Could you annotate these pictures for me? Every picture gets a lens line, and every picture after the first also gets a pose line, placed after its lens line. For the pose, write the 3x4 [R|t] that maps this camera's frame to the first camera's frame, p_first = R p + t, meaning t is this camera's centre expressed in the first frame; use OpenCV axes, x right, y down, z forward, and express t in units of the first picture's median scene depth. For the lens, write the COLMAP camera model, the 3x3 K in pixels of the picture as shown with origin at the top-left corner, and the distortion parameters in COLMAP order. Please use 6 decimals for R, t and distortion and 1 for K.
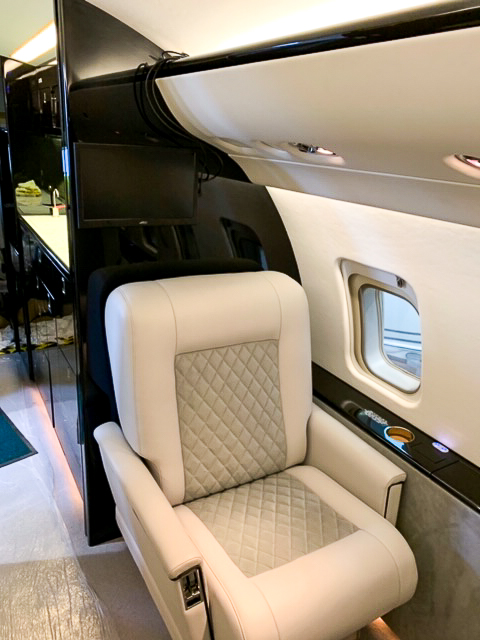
lens RADIAL K [[488.7, 0, 225.5], [0, 488.7, 311.6], [0, 0, 1]] dist [0.005761, 0.001343]
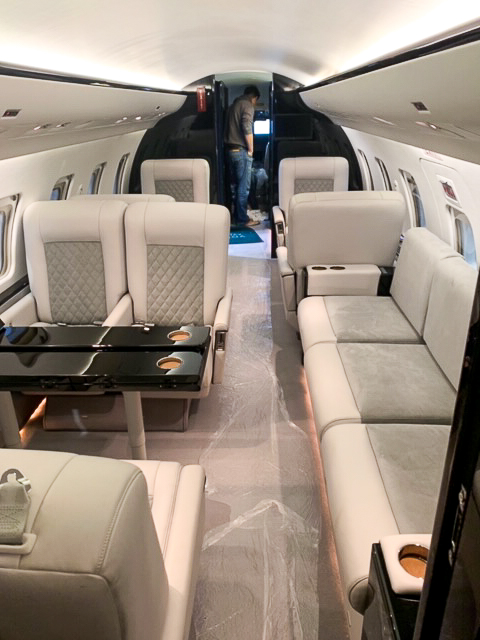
lens RADIAL K [[480.9, 0, 240.8], [0, 480.9, 316.5], [0, 0, 1]] dist [0.046511, -0.052137]
pose [[0.848797, 0.139663, -0.509940, 1.217768], [-0.113434, 0.990126, 0.082365, 0.688718], [0.516408, -0.012066, 0.856258, -1.748343]]
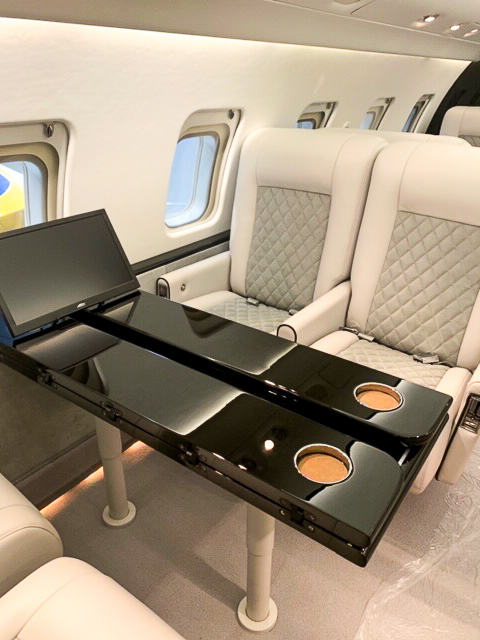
lens RADIAL K [[494.7, 0, 242.2], [0, 494.7, 325.2], [0, 0, 1]] dist [0.013279, -0.001021]
pose [[0.417561, 0.361552, -0.833620, 0.914859], [-0.291344, 0.922264, 0.254064, 0.671868], [0.860675, 0.136783, 0.490437, -1.299283]]
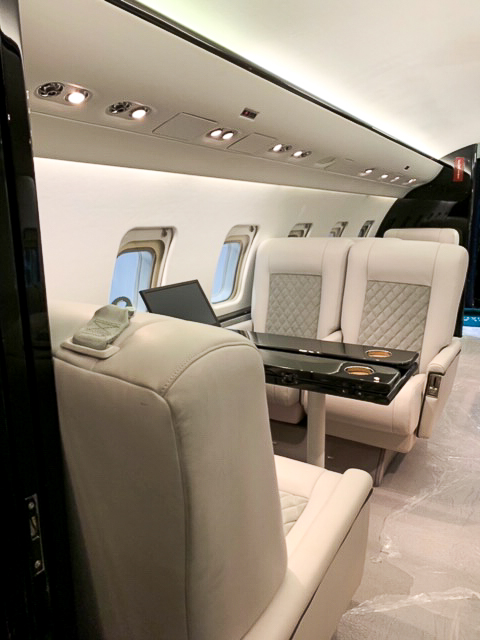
lens RADIAL K [[485.3, 0, 239.8], [0, 485.3, 322.3], [0, 0, 1]] dist [0.050920, -0.071662]
pose [[0.492859, 0.119624, -0.861847, 1.243472], [-0.252252, 0.967610, -0.009949, 0.853192], [0.832742, 0.222306, 0.507071, -1.628588]]
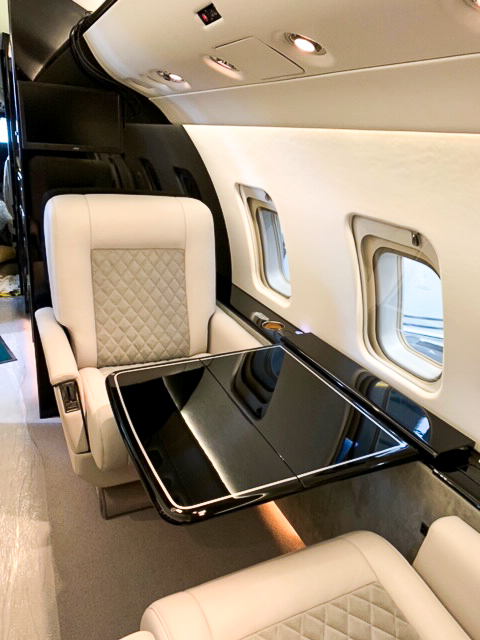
lens RADIAL K [[488.4, 0, 239.9], [0, 488.4, 319.3], [0, 0, 1]] dist [0.091681, -0.176759]
pose [[0.996636, 0.041923, -0.070417, 0.346789], [-0.041183, 0.999080, 0.011923, 0.216221], [0.070852, -0.008983, 0.997446, -0.243688]]
